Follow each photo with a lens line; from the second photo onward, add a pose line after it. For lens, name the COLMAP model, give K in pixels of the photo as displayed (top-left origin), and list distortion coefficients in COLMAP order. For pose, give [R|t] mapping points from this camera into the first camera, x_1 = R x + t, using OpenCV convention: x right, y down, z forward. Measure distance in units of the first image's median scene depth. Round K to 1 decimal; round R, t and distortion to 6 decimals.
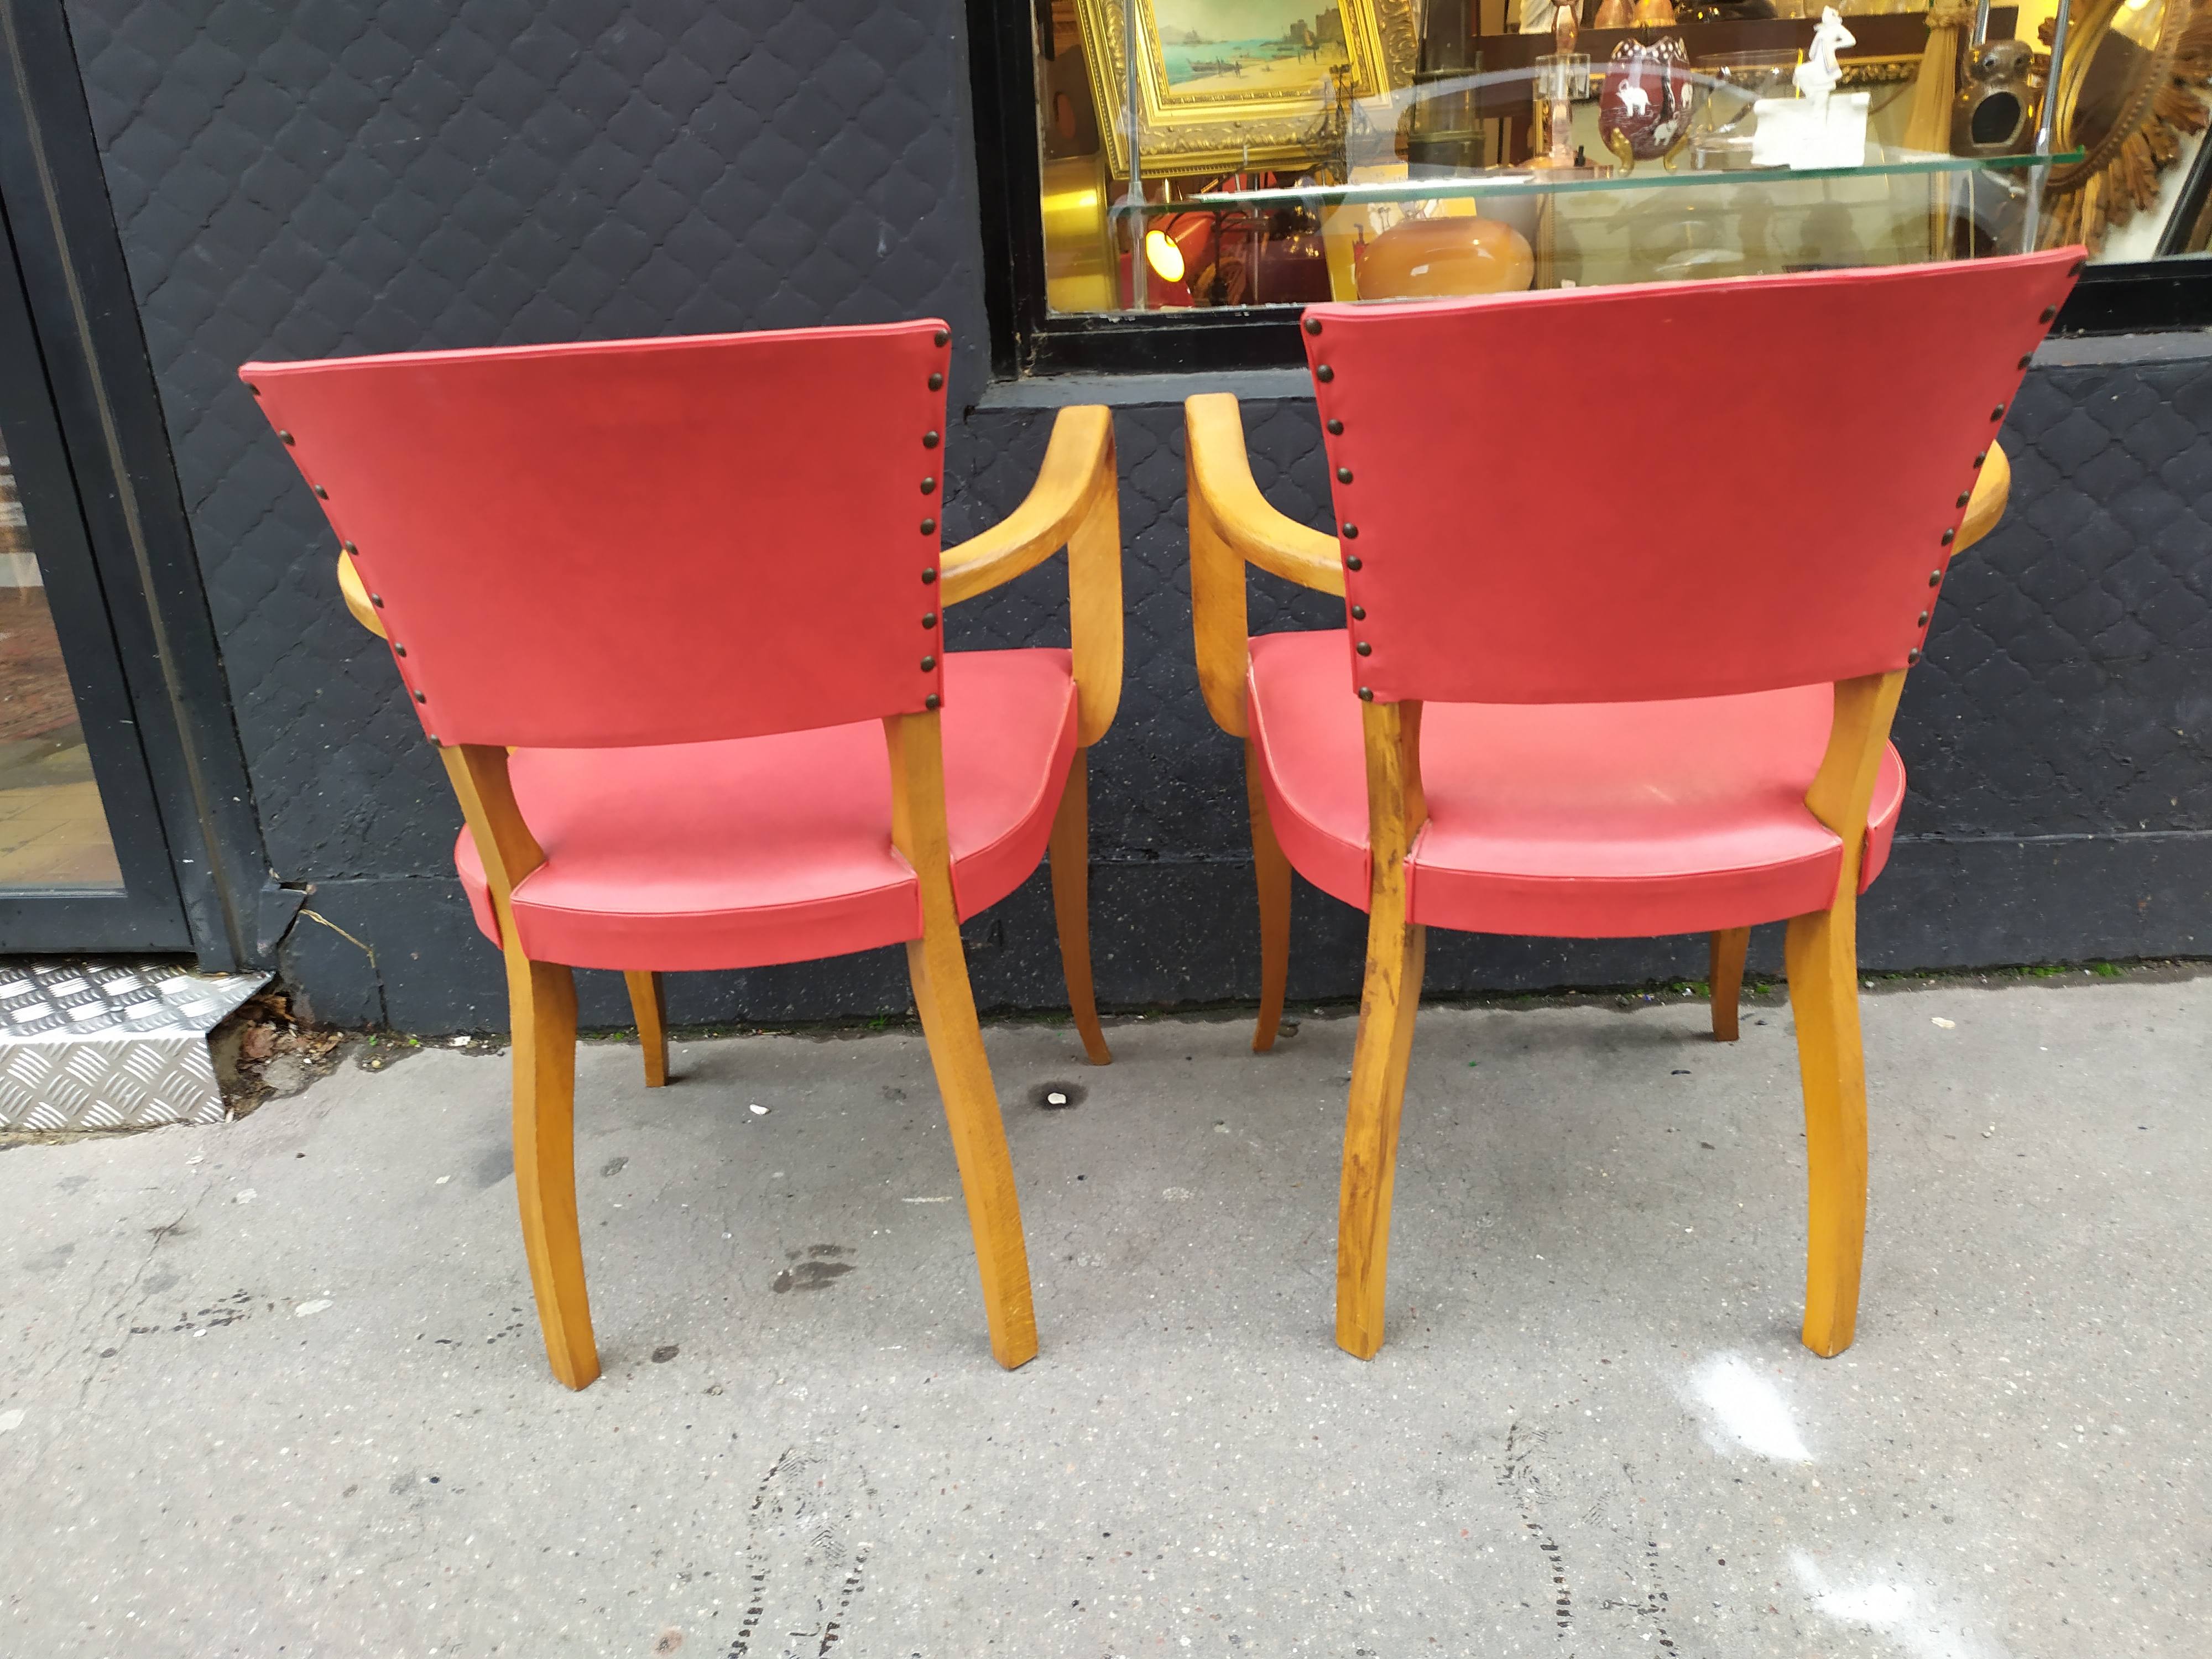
lens RADIAL K [[1682.5, 0, 1108.5], [0, 1682.5, 834.6], [0, 0, 1]] dist [0.052562, -0.053717]
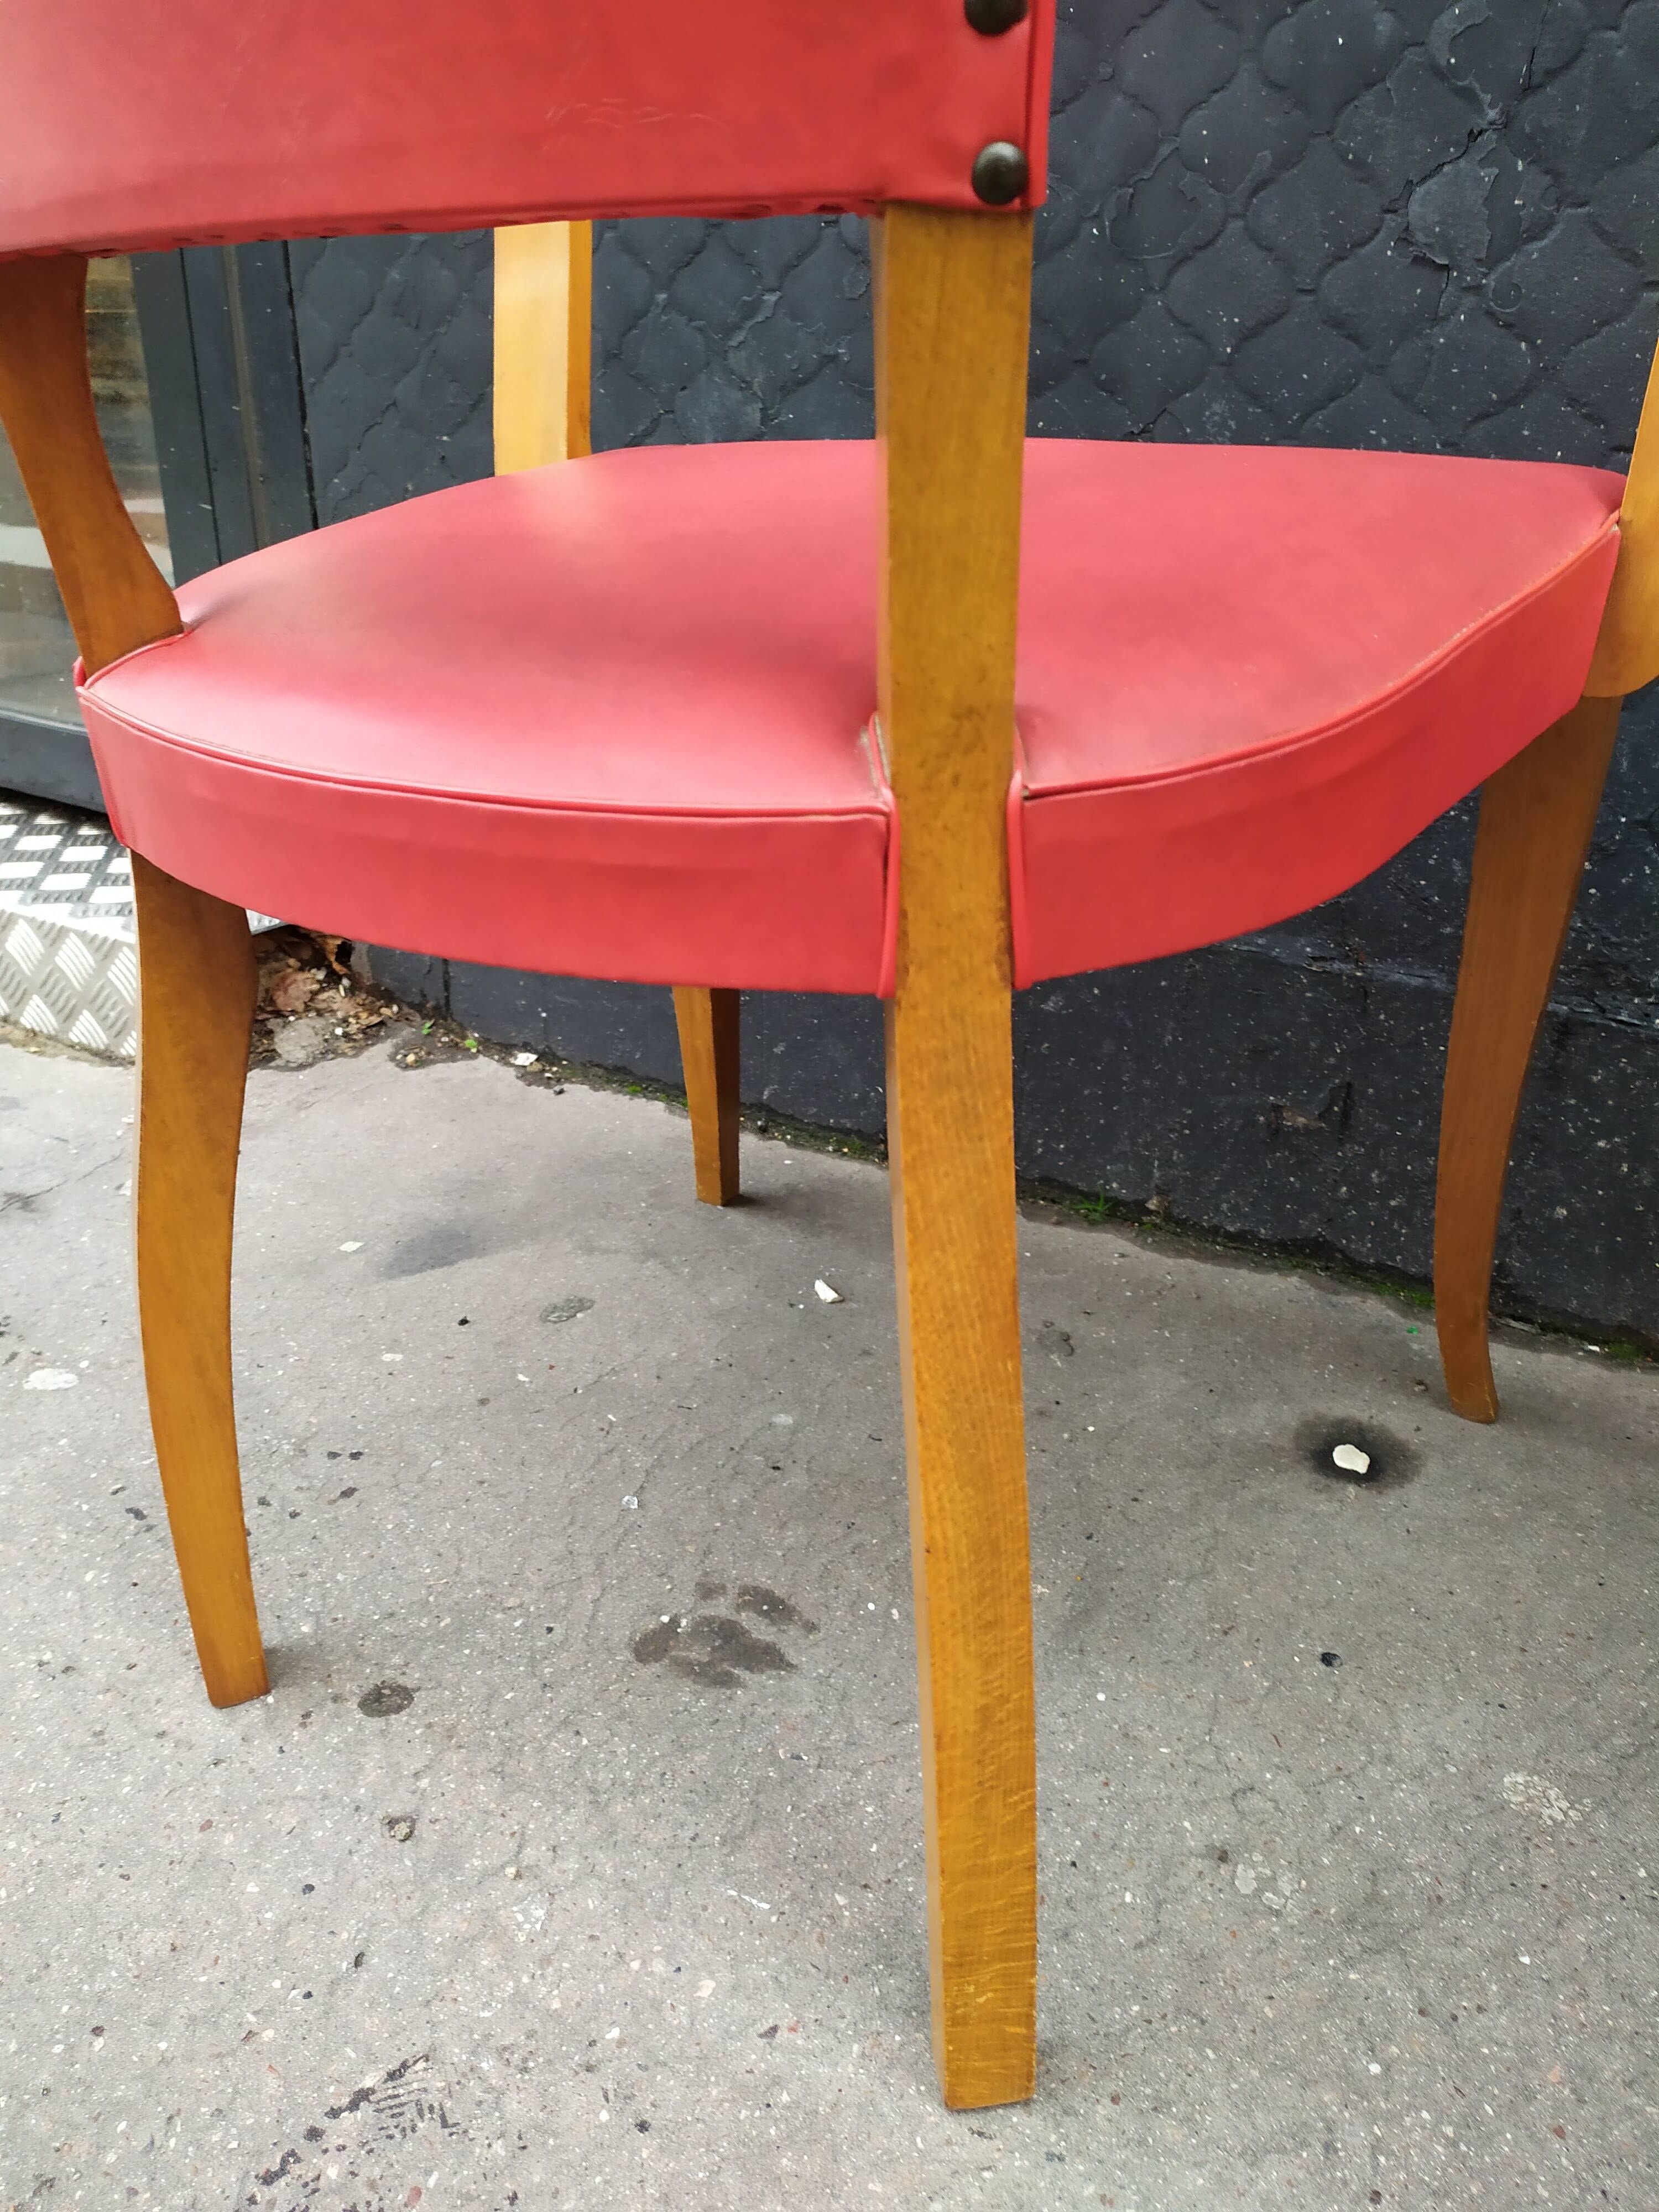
lens RADIAL K [[1703.2, 0, 803.6], [0, 1703.2, 1110.9], [0, 0, 1]] dist [0.060086, -0.070896]
pose [[0.861673, 0.257959, -0.437008, 0.028345], [-0.223437, 0.966053, 0.129682, 0.035721], [0.455626, -0.014100, 0.890060, 0.568225]]
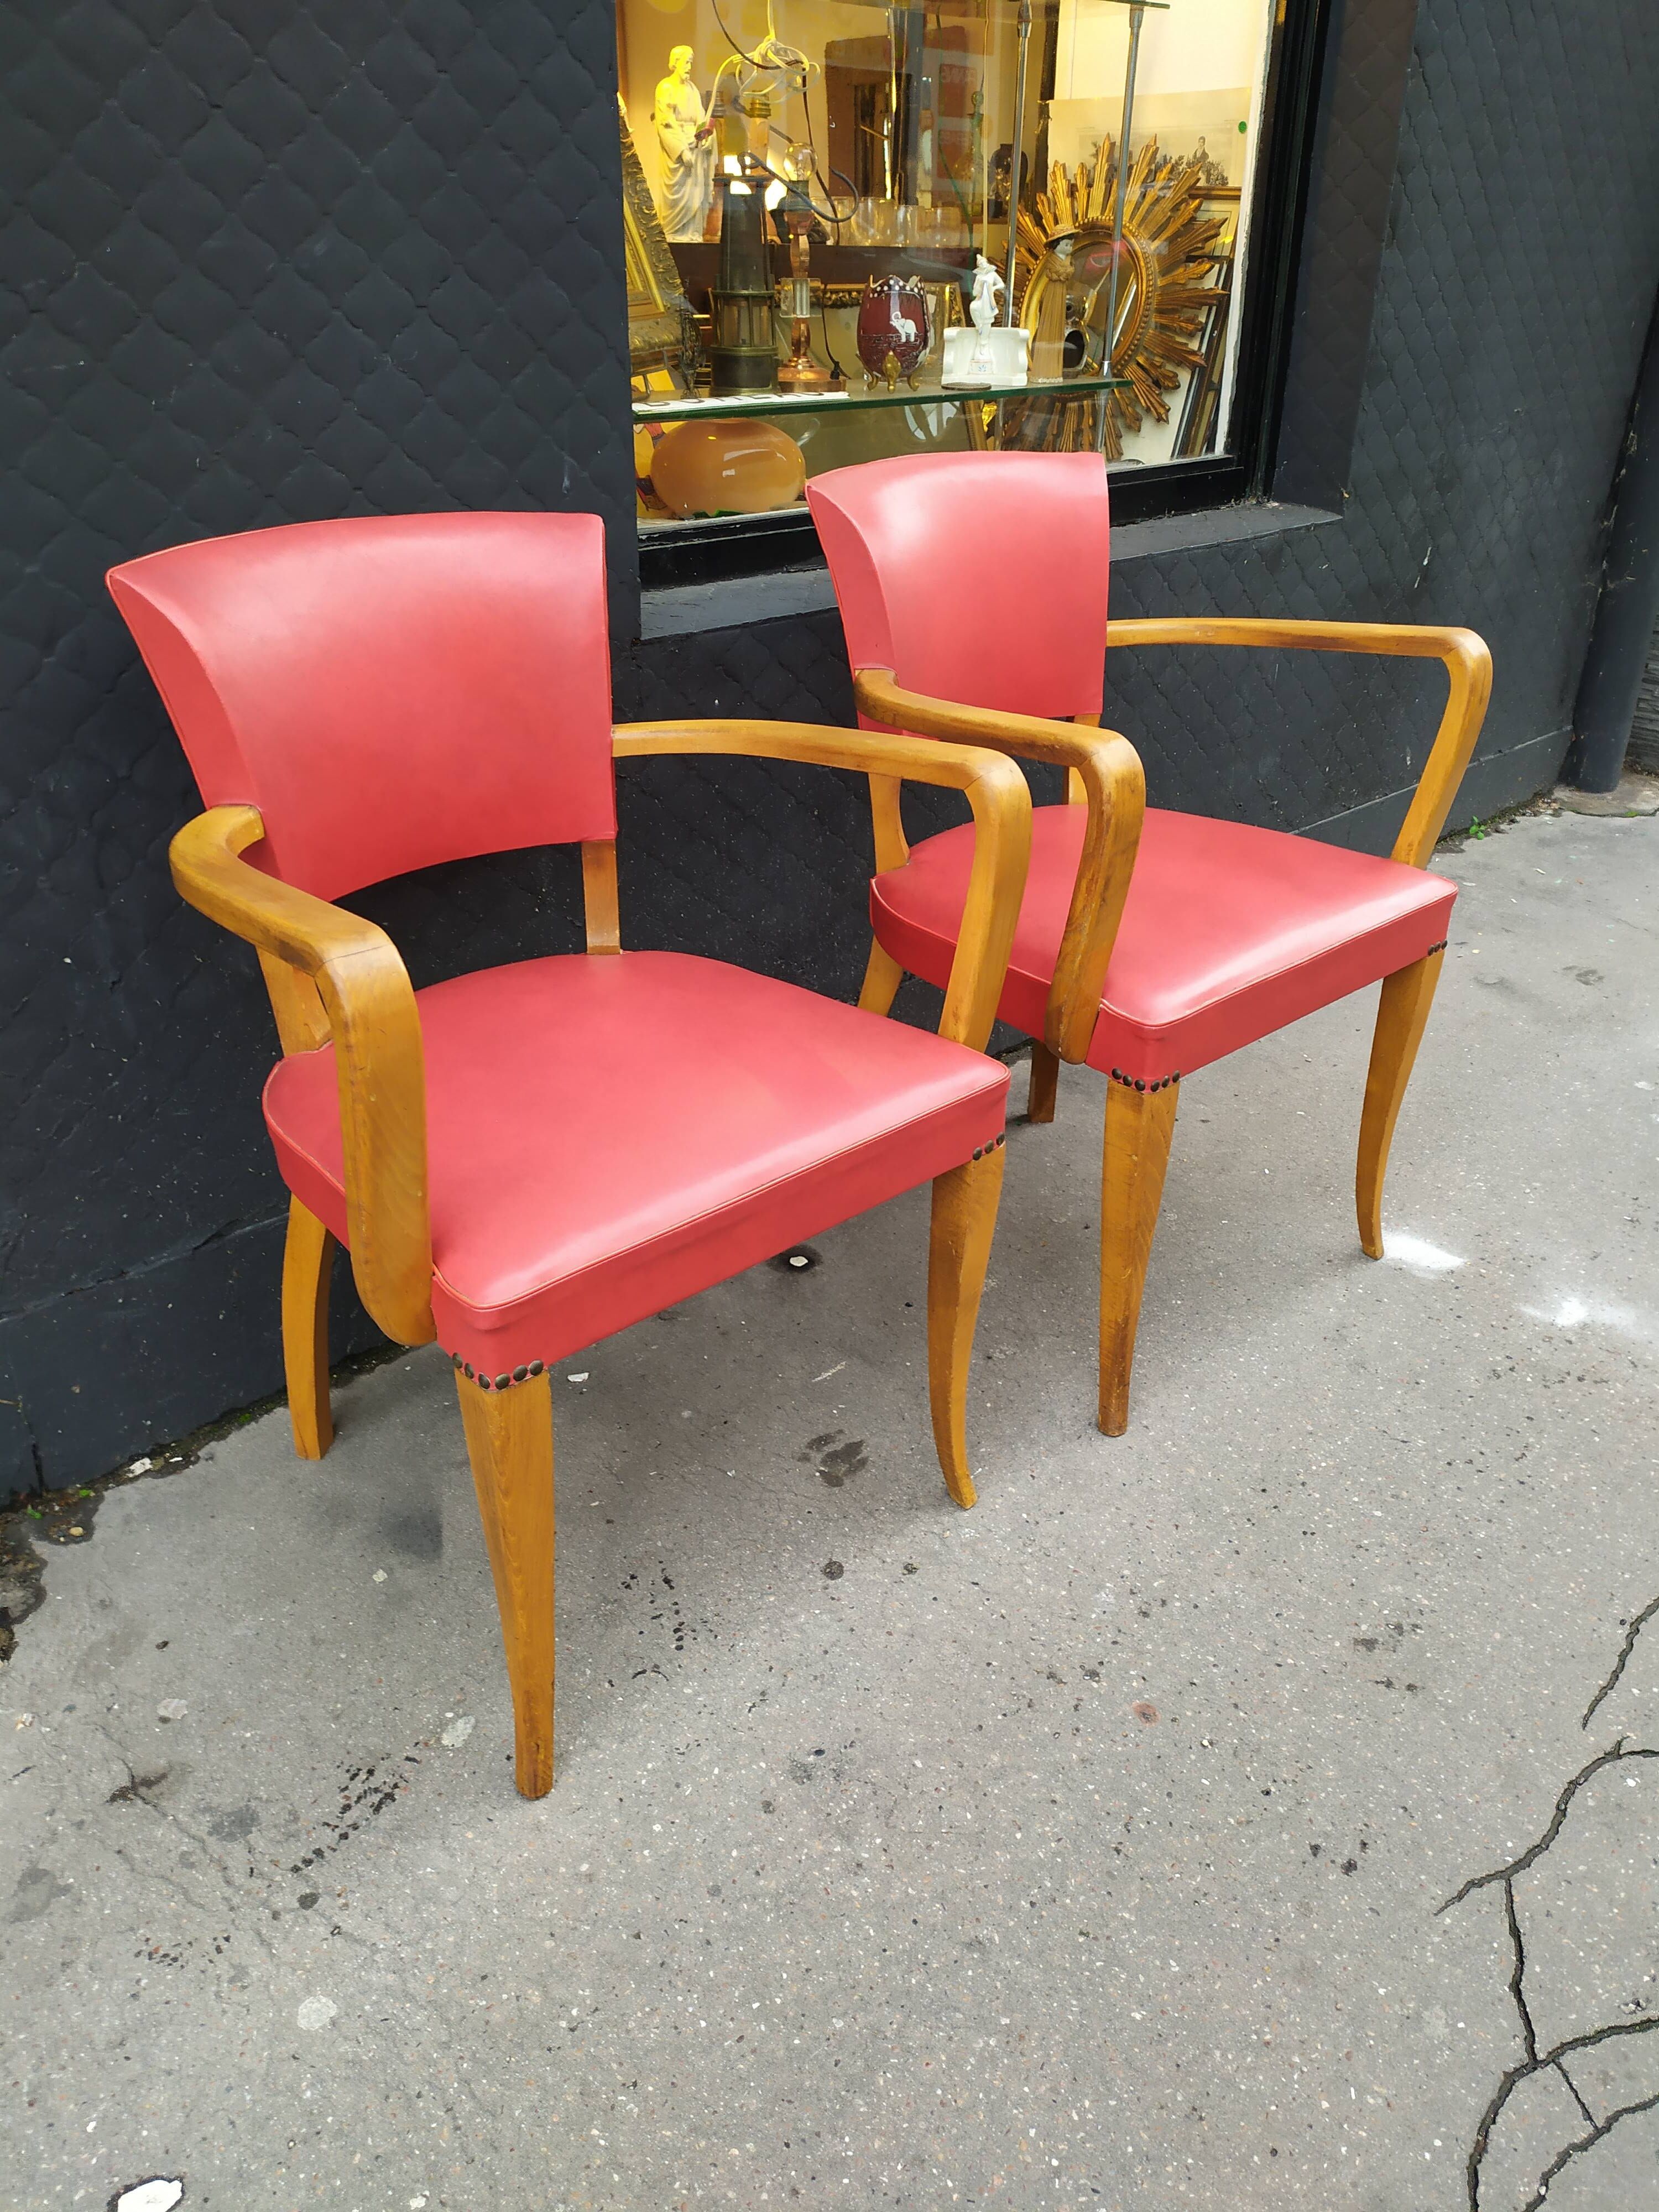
lens RADIAL K [[1682.5, 0, 833.3], [0, 1682.5, 1109.3], [0, 0, 1]] dist [0.052562, -0.053717]
pose [[0.683640, -0.282346, 0.672992, -0.854778], [0.217096, 0.959065, 0.181834, -0.158382], [-0.696783, 0.021794, 0.716951, 0.219832]]
